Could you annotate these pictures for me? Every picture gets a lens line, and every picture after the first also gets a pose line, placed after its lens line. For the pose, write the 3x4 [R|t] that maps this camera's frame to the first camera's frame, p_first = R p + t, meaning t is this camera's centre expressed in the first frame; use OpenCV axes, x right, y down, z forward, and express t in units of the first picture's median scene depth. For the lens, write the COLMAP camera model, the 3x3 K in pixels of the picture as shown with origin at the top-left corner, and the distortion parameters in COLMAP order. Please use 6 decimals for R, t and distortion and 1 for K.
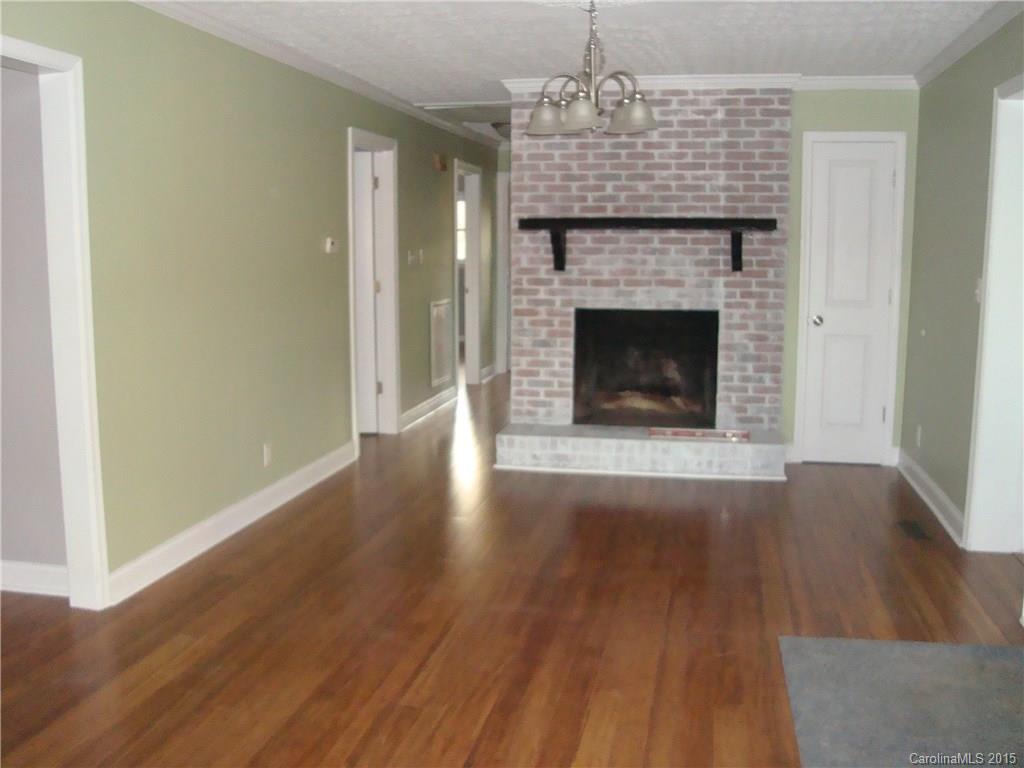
lens RADIAL K [[989.0, 0, 511.6], [0, 989.0, 379.2], [0, 0, 1]] dist [-0.149361, 0.000000]
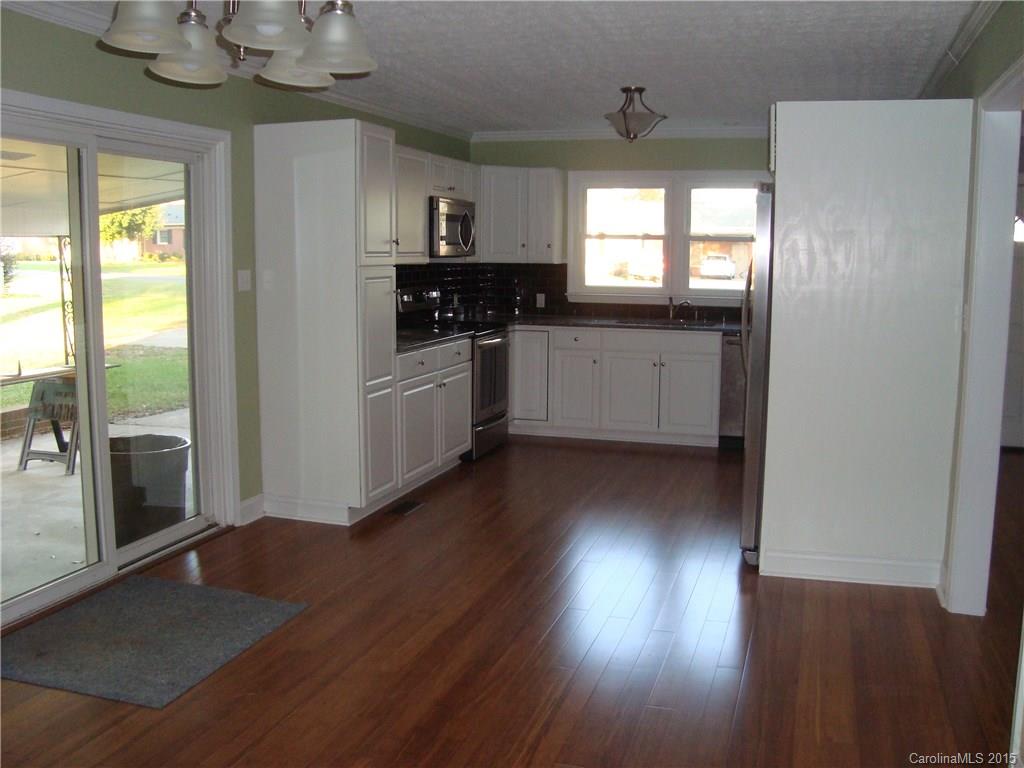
lens RADIAL K [[989.0, 0, 513.0], [0, 989.0, 388.3], [0, 0, 1]] dist [-0.149361, 0.000000]
pose [[-0.995198, -0.012660, 0.097065, -0.116137], [0.011143, 0.970503, 0.240833, -0.204055], [-0.097251, 0.240758, -0.965701, 1.614226]]
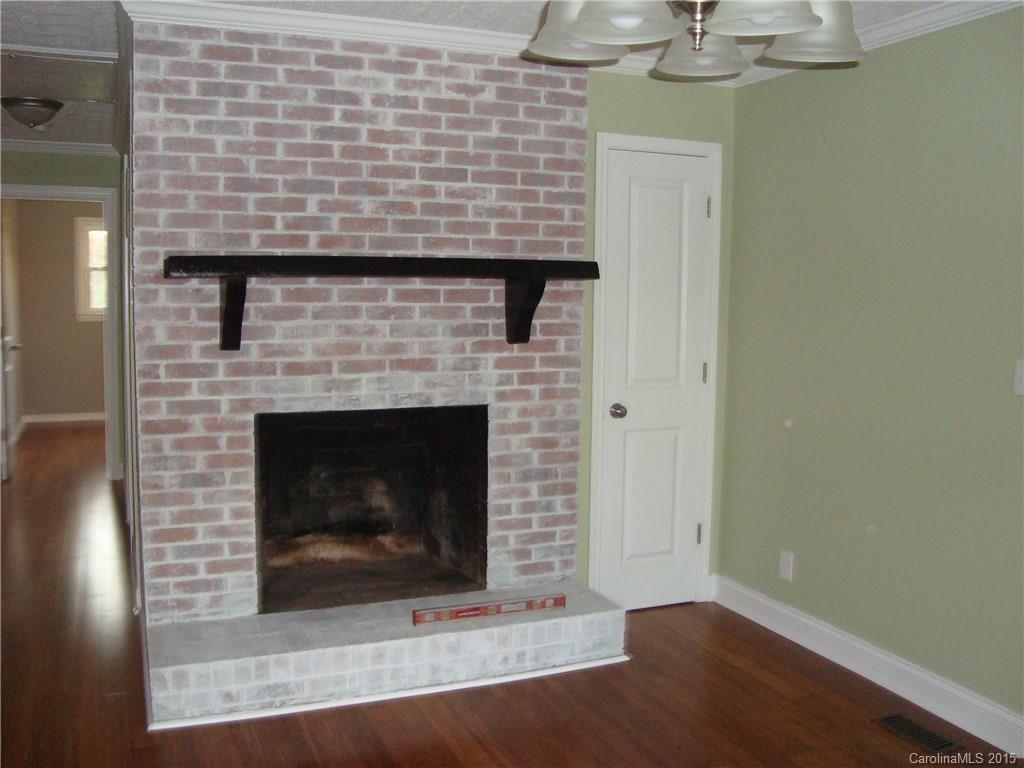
lens RADIAL K [[989.0, 0, 510.8], [0, 989.0, 391.0], [0, 0, 1]] dist [-0.149361, 0.000000]
pose [[0.827140, -0.051562, 0.559626, -0.132739], [0.067351, 0.997700, -0.007621, -0.072978], [-0.557946, 0.043995, 0.828710, 0.462084]]
